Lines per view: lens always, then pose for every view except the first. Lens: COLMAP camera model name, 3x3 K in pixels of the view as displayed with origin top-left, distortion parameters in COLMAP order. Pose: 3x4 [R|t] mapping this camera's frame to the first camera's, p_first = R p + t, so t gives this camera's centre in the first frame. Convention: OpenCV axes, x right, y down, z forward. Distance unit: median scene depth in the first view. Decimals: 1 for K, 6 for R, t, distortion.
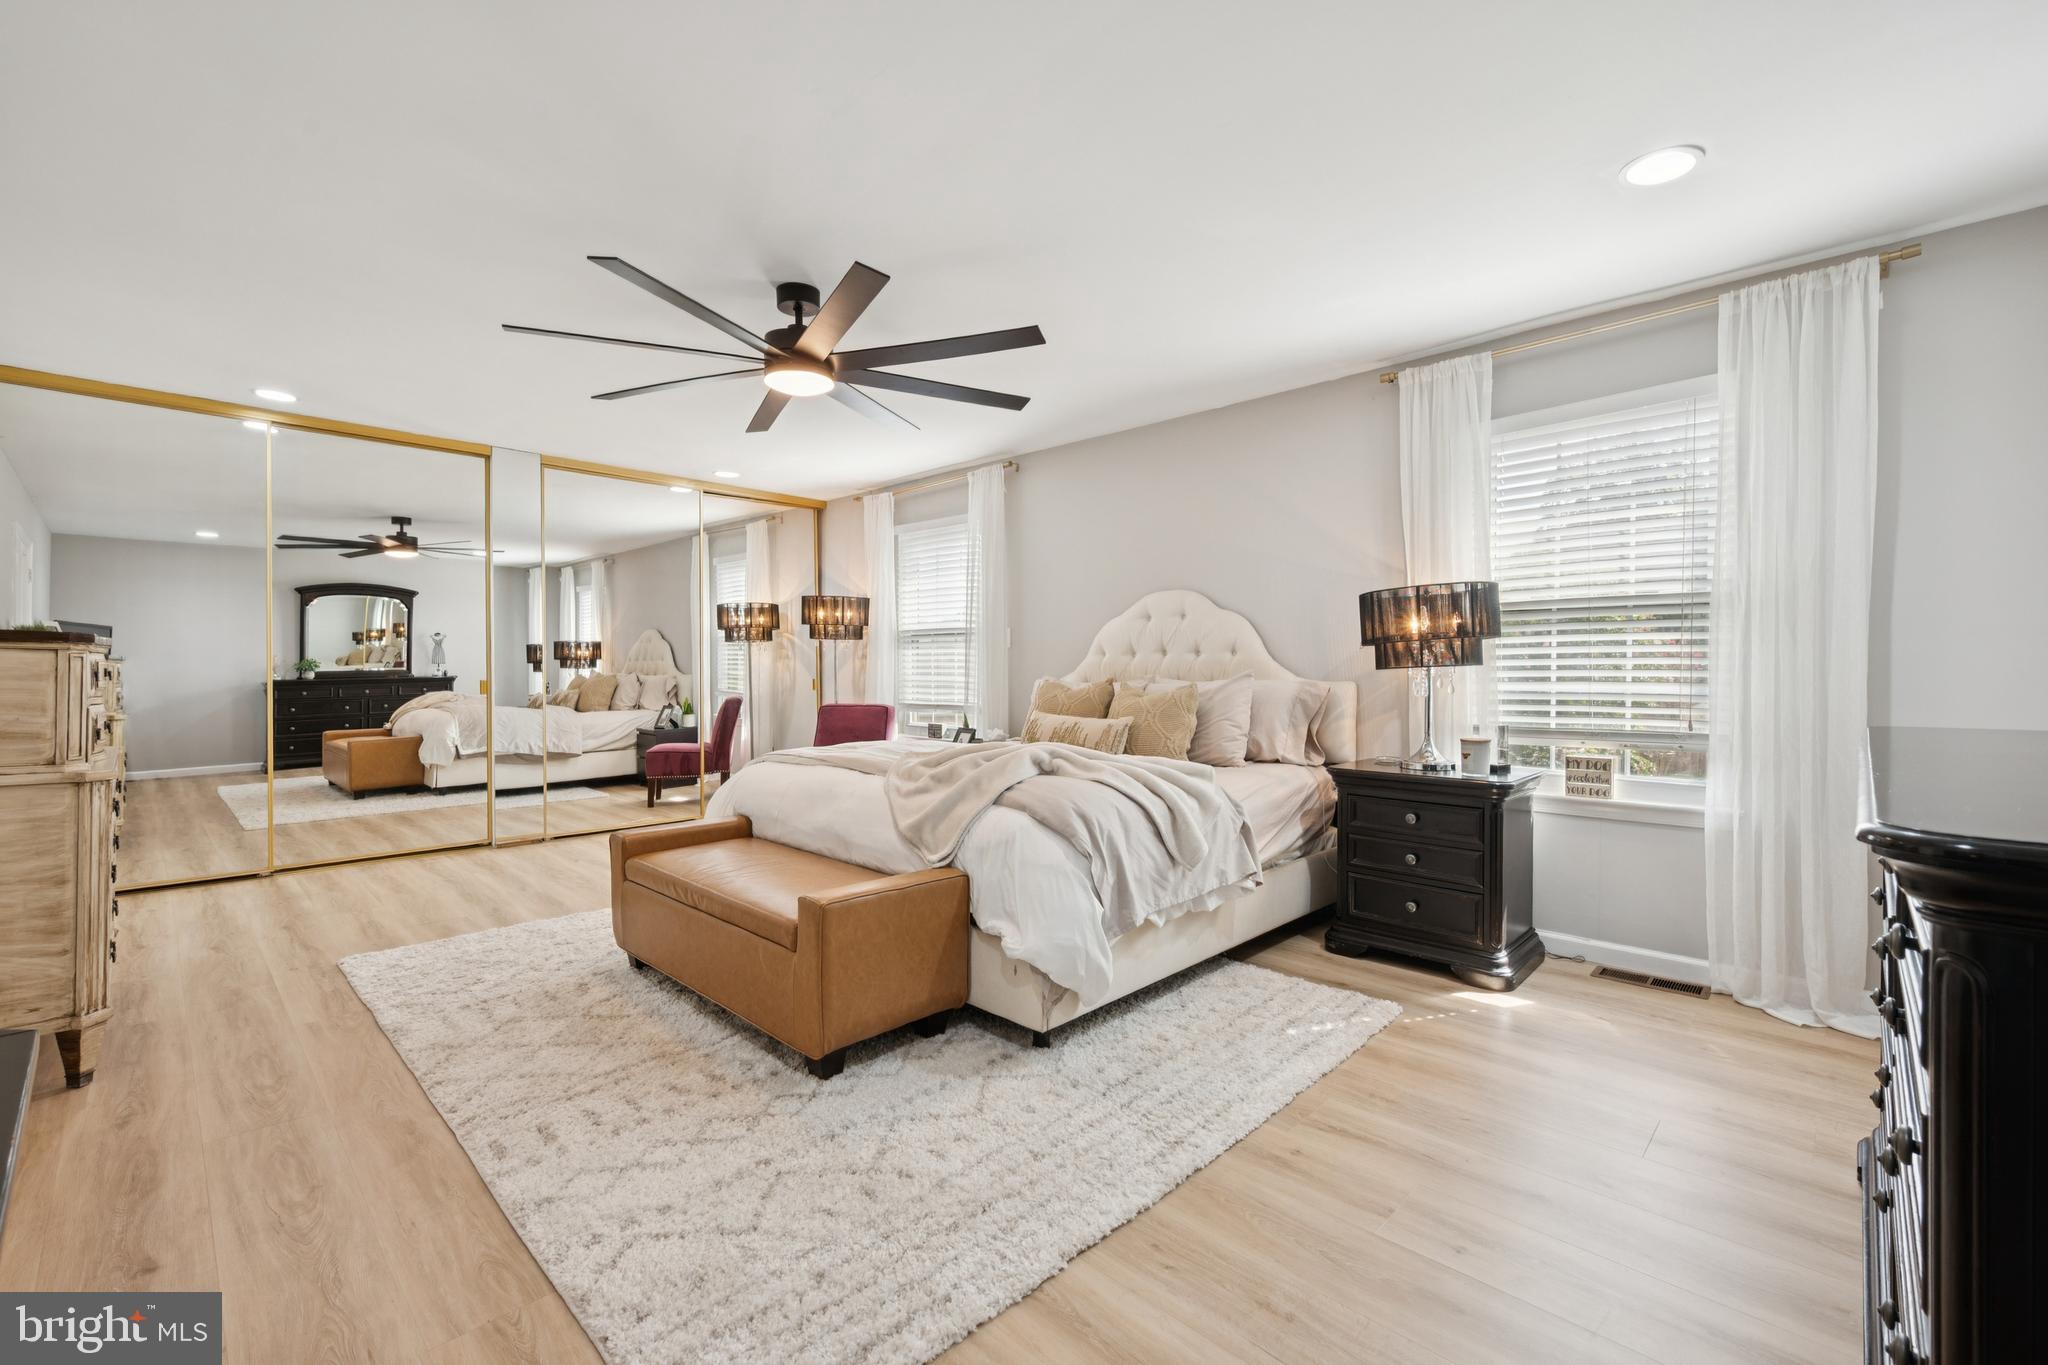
lens RADIAL K [[848.2, 0, 1034.4], [0, 848.2, 660.4], [0, 0, 1]] dist [-0.009580, -0.000225]
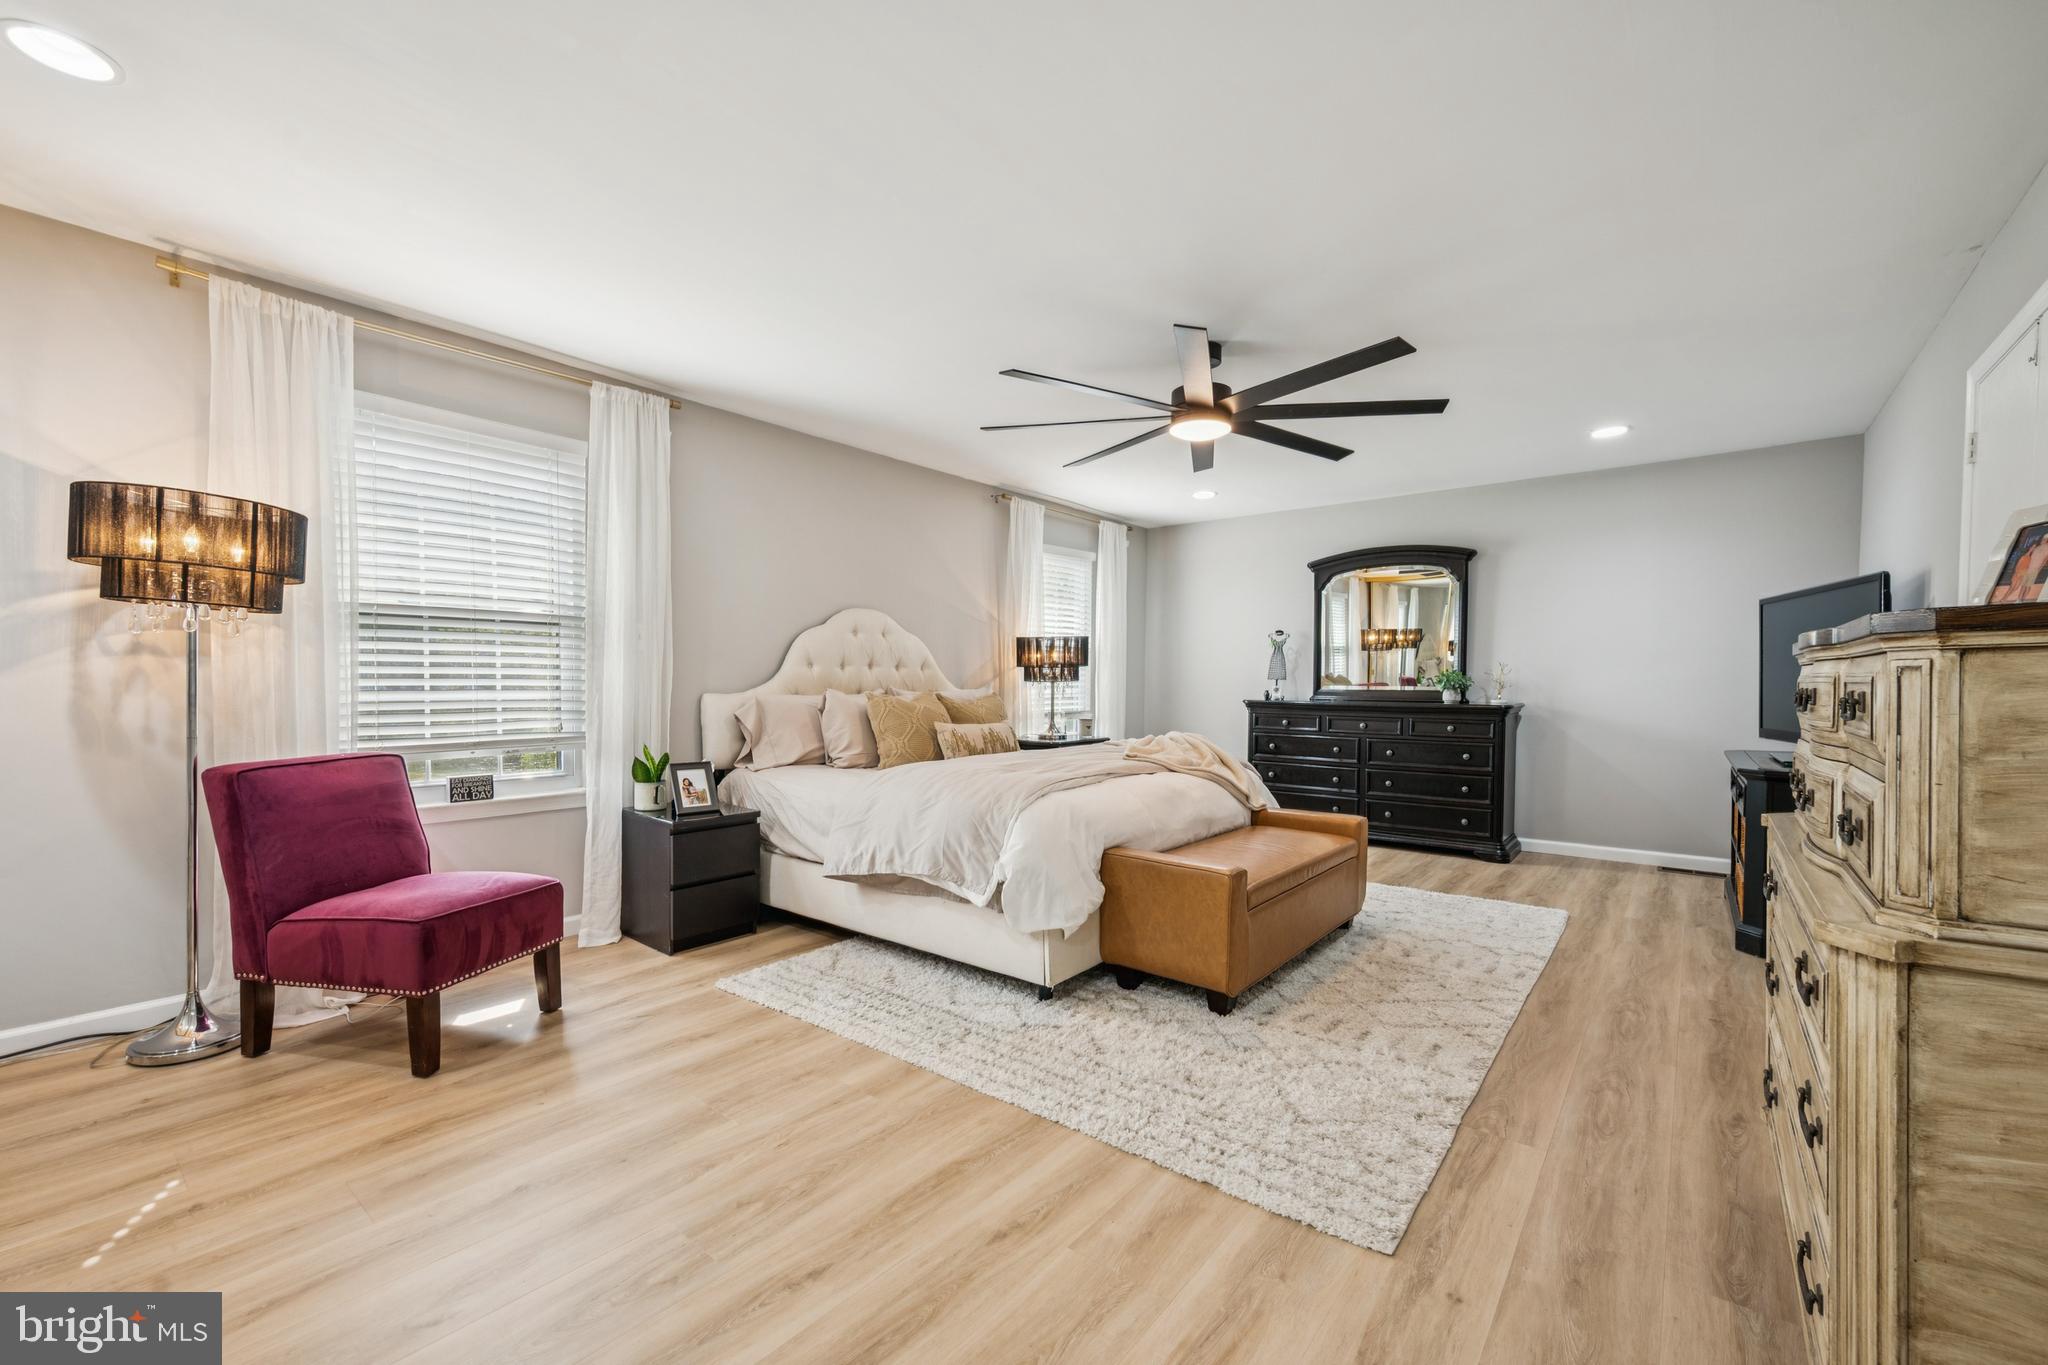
lens RADIAL K [[835.3, 0, 1026.4], [0, 835.3, 668.3], [0, 0, 1]] dist [0.000371, -0.000530]
pose [[-0.079188, 0.013399, 0.996770, -0.679885], [-0.014704, 0.999785, -0.014608, 0.005114], [-0.996751, -0.015813, -0.078974, 0.650473]]
